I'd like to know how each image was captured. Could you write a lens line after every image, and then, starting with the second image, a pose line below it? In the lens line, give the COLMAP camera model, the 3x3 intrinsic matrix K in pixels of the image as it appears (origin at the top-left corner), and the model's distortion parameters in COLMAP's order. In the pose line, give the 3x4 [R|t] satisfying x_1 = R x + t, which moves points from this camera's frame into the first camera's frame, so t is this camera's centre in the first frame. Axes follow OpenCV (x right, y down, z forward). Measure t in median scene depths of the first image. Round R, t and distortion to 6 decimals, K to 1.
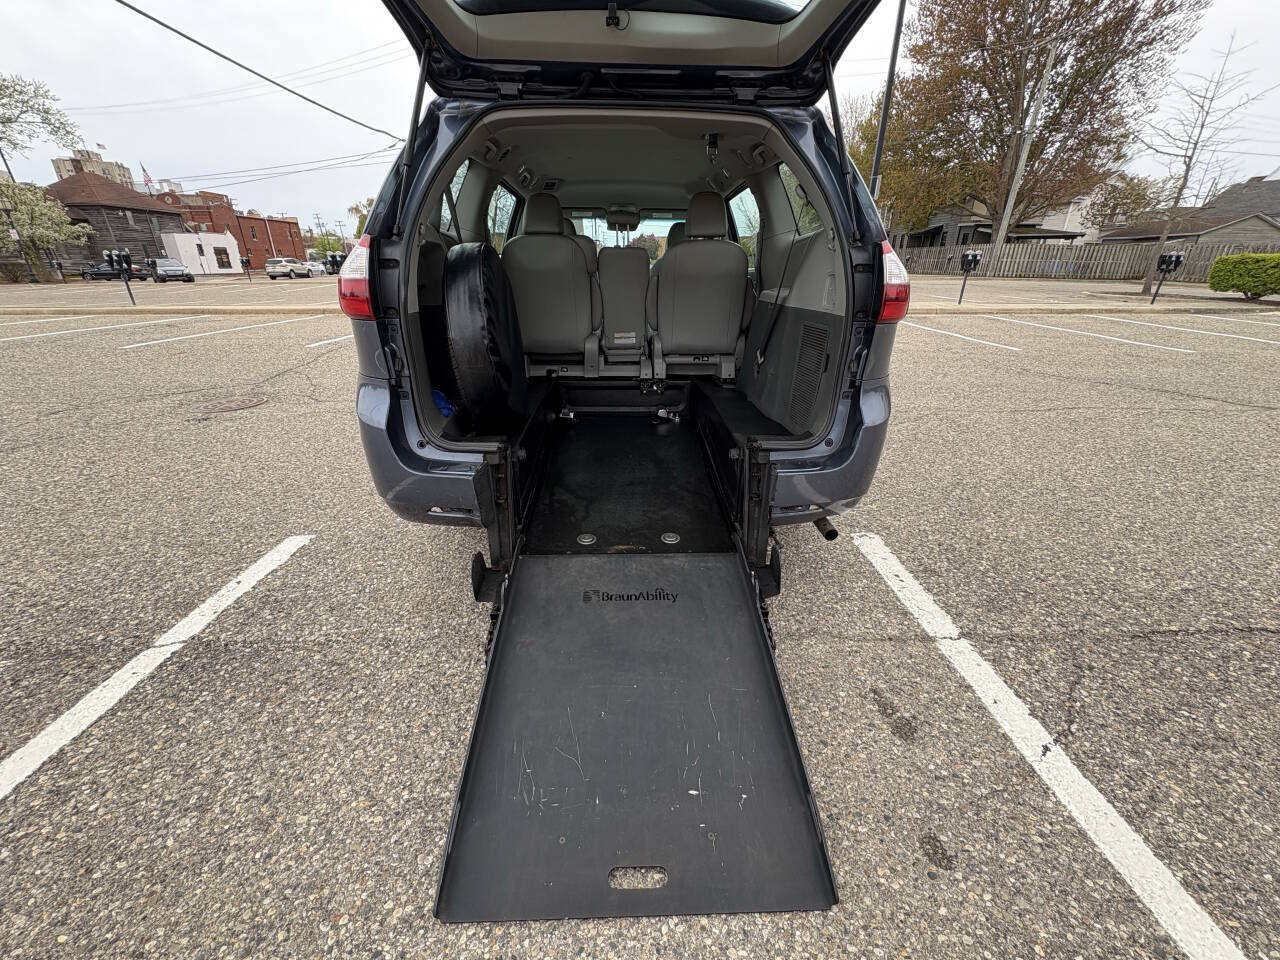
lens RADIAL K [[510.6, 0, 640.0], [0, 510.6, 480.0], [0, 0, 1]] dist [-0.000805, 0.000367]
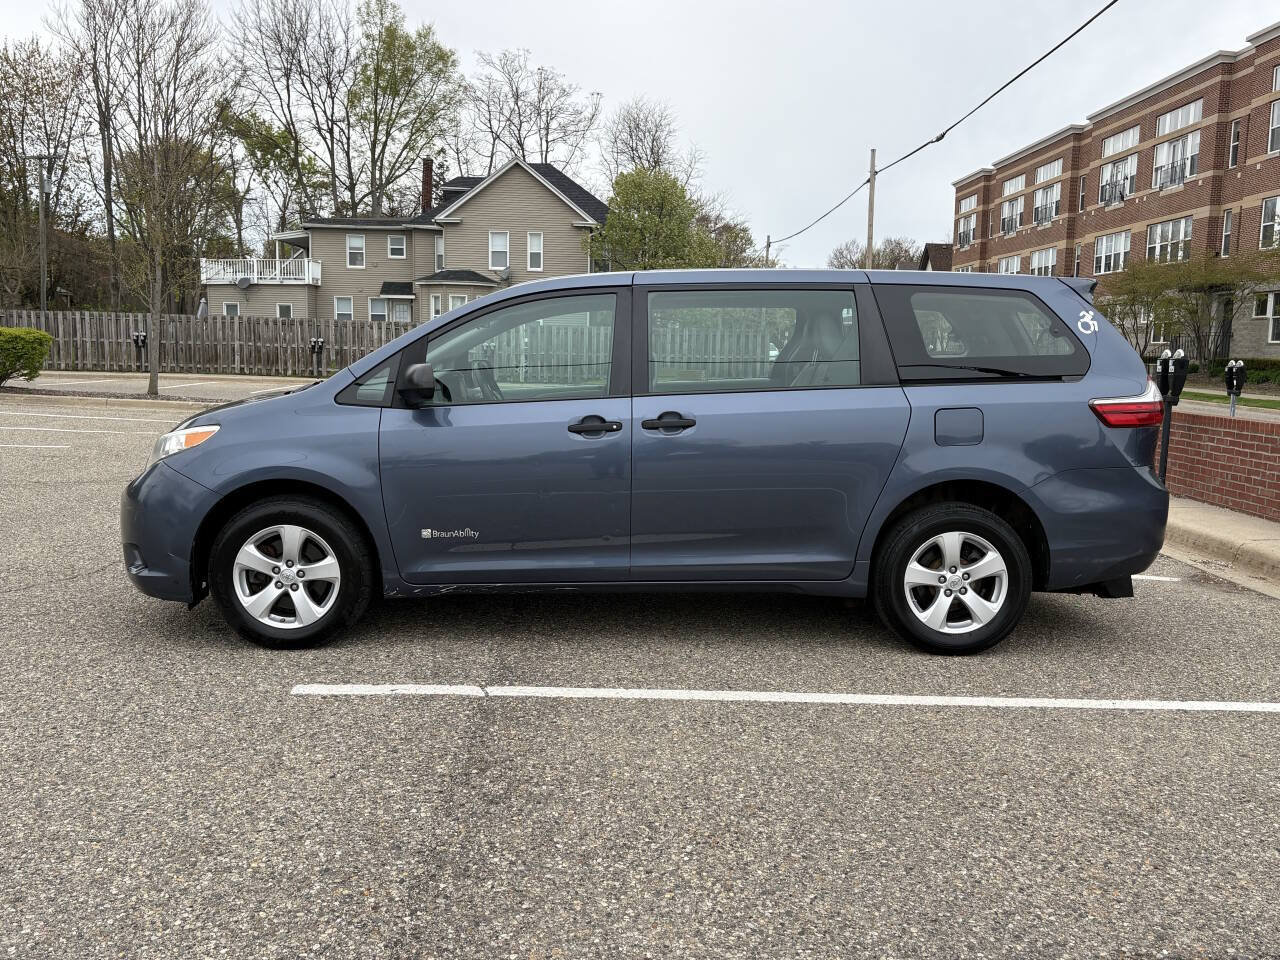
lens RADIAL K [[1146.9, 0, 640.0], [0, 1146.9, 480.0], [0, 0, 1]] dist [0.047088, -0.020764]
pose [[0.000139, -0.118895, 0.992907, -0.185491], [0.373569, 0.921029, 0.110235, -0.014992], [-0.927602, 0.370904, 0.044543, 0.019849]]
